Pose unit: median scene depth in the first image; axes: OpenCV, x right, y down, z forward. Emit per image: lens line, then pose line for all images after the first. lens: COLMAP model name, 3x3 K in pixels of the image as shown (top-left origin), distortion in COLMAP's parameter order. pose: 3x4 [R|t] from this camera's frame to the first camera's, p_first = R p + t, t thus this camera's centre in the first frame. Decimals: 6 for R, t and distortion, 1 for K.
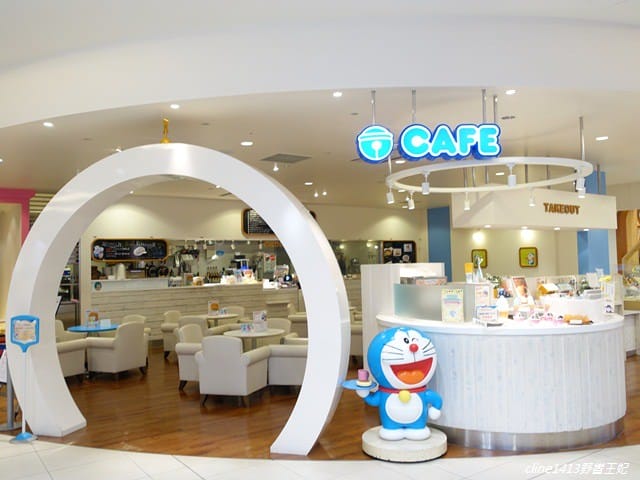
lens RADIAL K [[556.3, 0, 320.0], [0, 556.3, 240.0], [0, 0, 1]] dist [-0.001745, 0.002737]
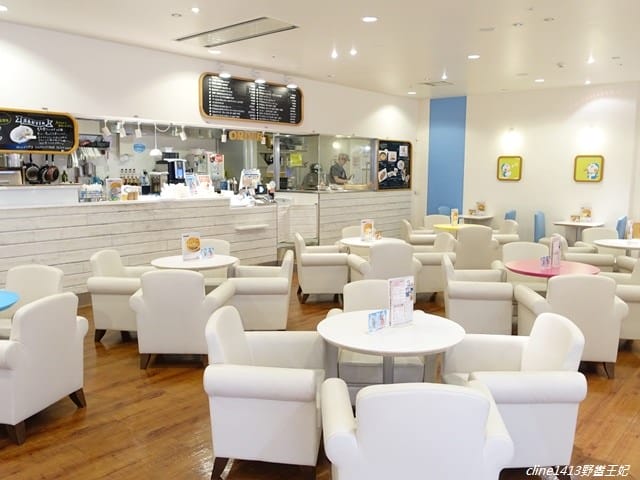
lens RADIAL K [[556.3, 0, 320.0], [0, 556.3, 240.0], [0, 0, 1]] dist [-0.001745, 0.002737]
pose [[0.970110, -0.000638, 0.242666, -0.150355], [-0.039240, 0.986424, 0.159463, 0.019894], [-0.239473, -0.164219, 0.956914, 0.347246]]
